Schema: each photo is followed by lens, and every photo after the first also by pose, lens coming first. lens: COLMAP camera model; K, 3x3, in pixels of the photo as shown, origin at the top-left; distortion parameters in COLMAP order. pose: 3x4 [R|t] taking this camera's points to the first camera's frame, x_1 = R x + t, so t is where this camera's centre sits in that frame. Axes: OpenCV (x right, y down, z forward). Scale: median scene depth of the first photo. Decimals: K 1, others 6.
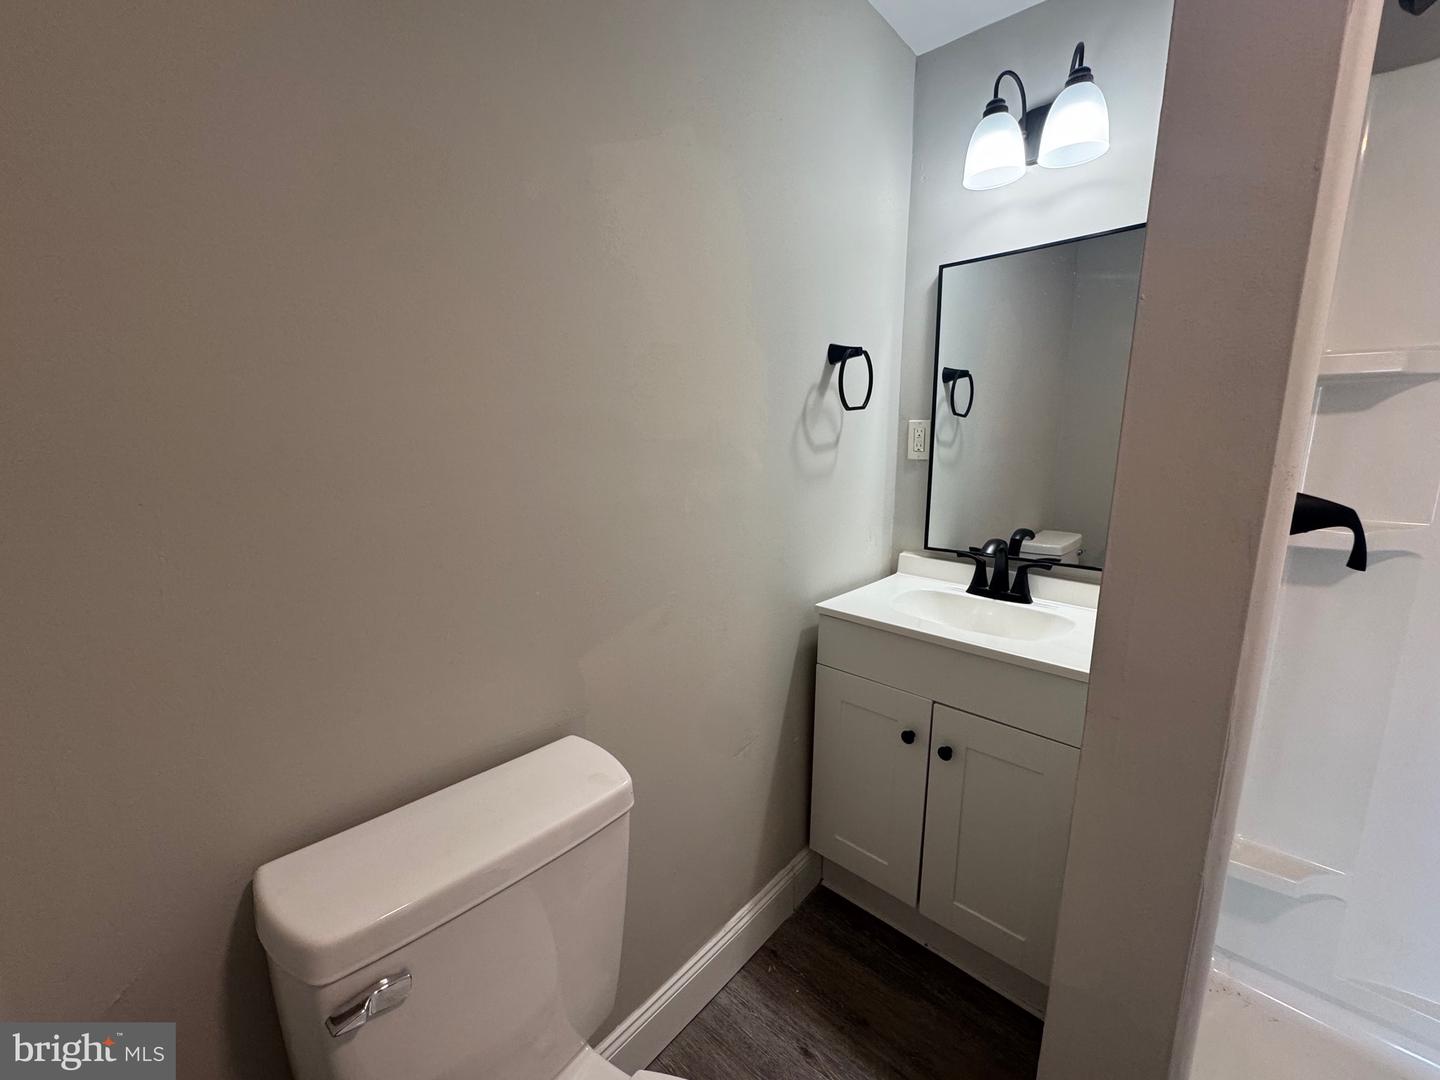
lens RADIAL K [[577.6, 0, 718.4], [0, 577.6, 540.9], [0, 0, 1]] dist [-0.001859, -0.000083]
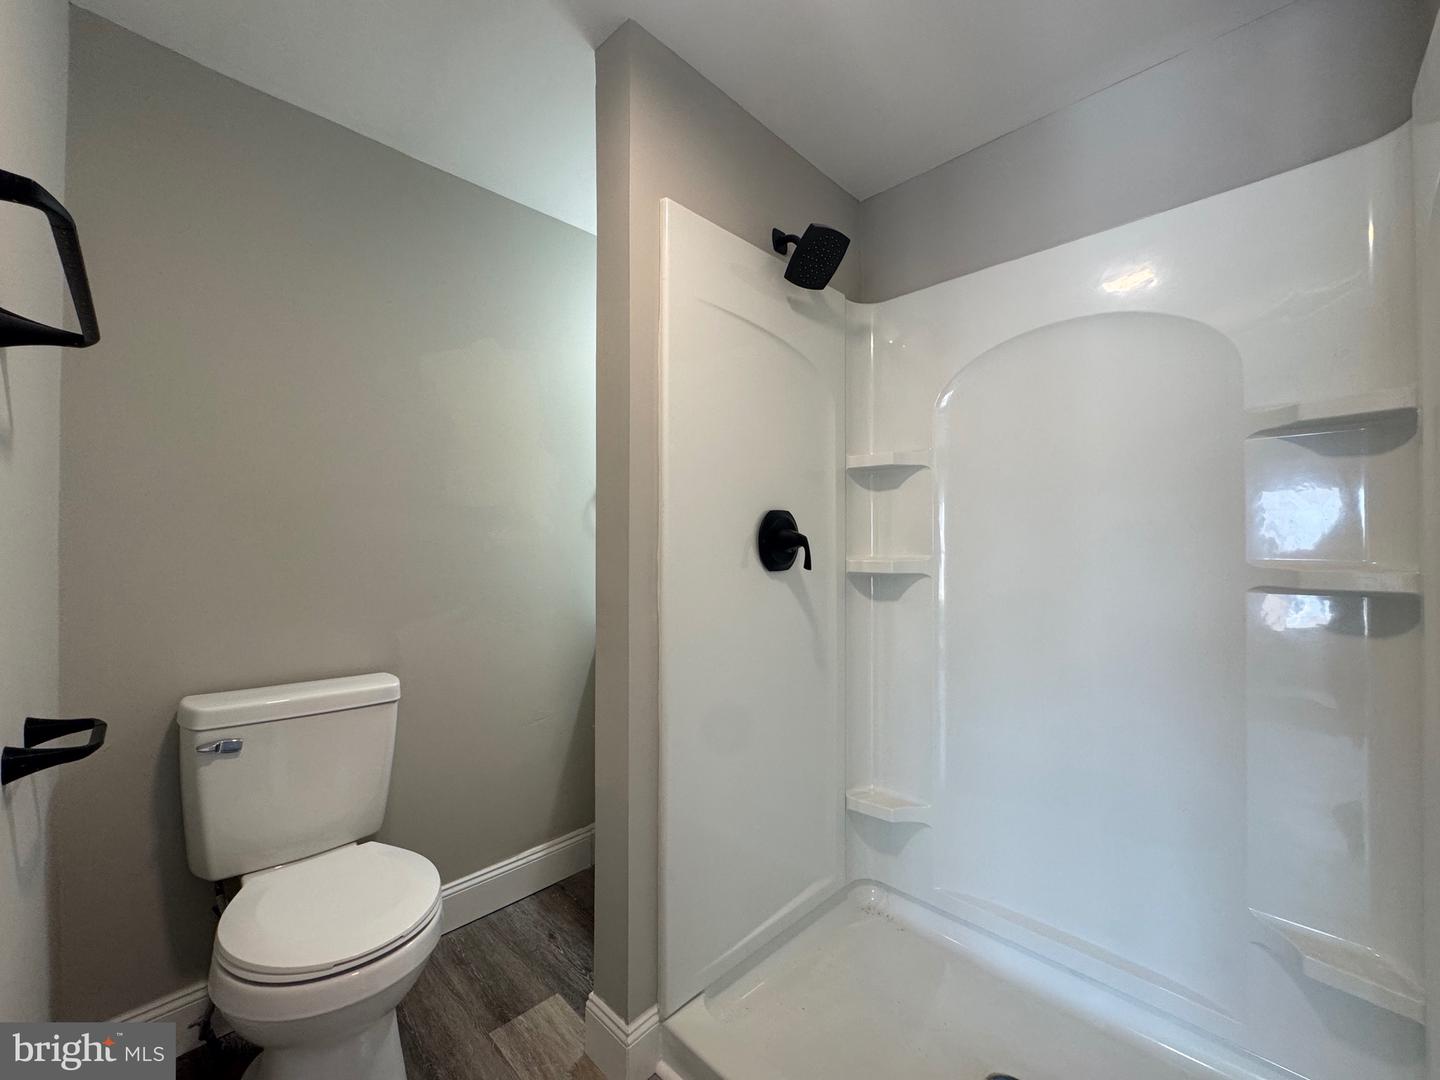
lens RADIAL K [[577.6, 0, 722.7], [0, 577.6, 544.0], [0, 0, 1]] dist [-0.001859, -0.000083]
pose [[0.998691, 0.000910, -0.051142, 0.597163], [-0.010675, 0.981533, -0.190993, 0.204285], [0.050024, 0.191289, 0.980258, -0.496871]]
